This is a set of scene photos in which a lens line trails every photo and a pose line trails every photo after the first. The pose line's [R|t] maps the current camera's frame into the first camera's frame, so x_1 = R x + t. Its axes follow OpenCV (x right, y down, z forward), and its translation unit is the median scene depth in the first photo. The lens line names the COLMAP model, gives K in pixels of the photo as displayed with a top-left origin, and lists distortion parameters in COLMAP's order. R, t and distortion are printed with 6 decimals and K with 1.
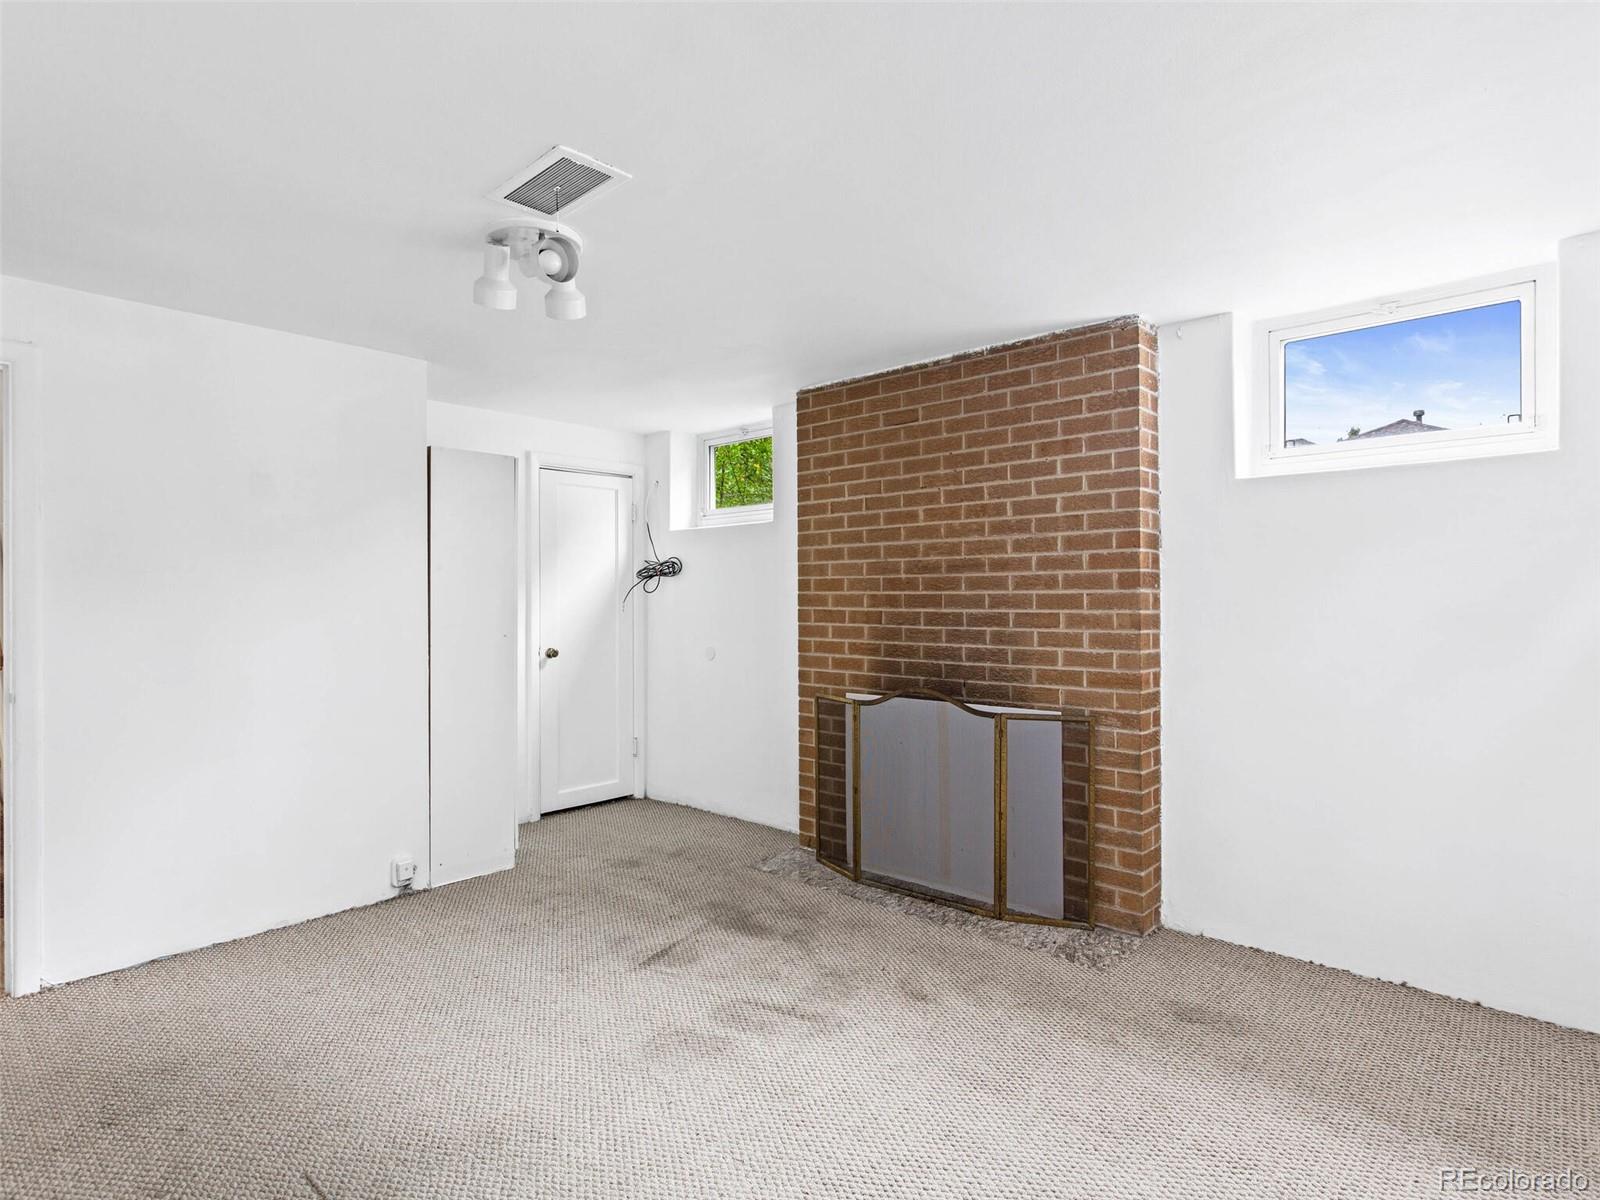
lens RADIAL K [[862.6, 0, 792.9], [0, 862.6, 591.0], [0, 0, 1]] dist [-0.000436, 0.003528]
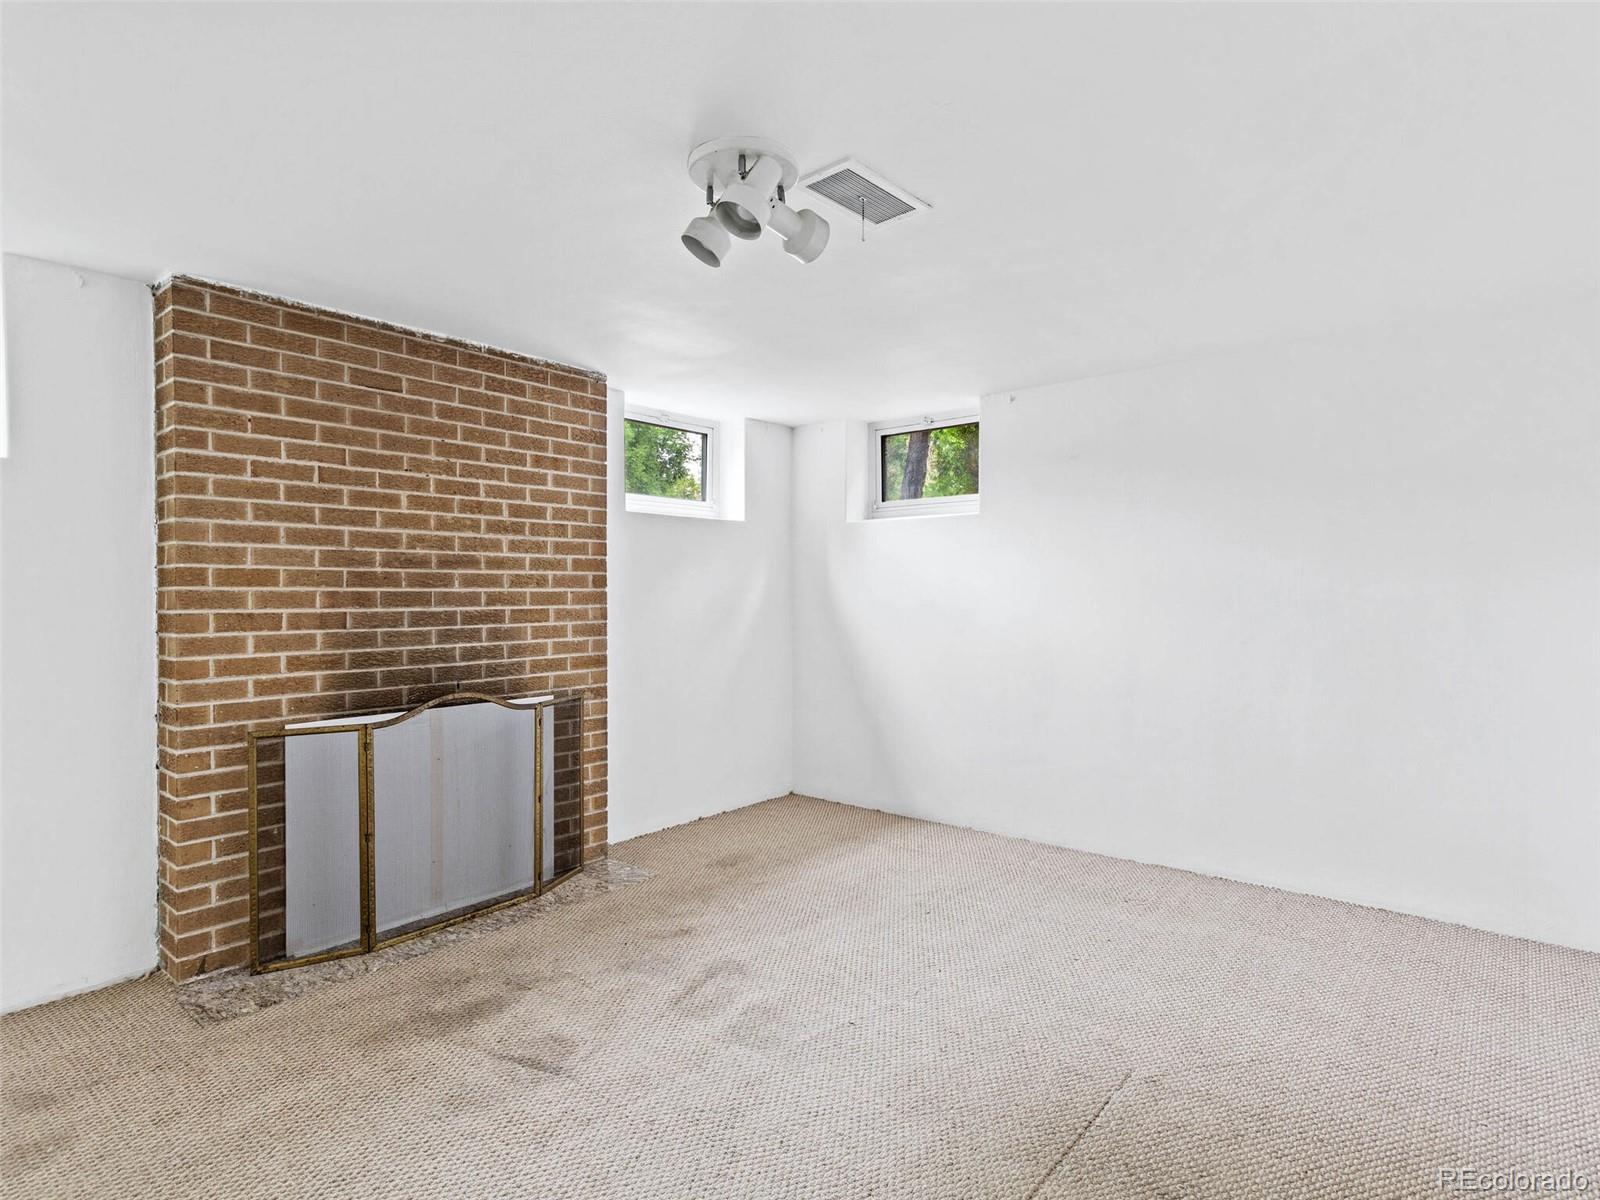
lens RADIAL K [[862.6, 0, 792.9], [0, 862.6, 591.0], [0, 0, 1]] dist [-0.000436, 0.003528]
pose [[-0.047569, 0.008737, 0.998830, -0.787681], [-0.000119, 0.999962, -0.008753, 0.011592], [-0.998868, -0.000535, -0.047566, 0.686853]]
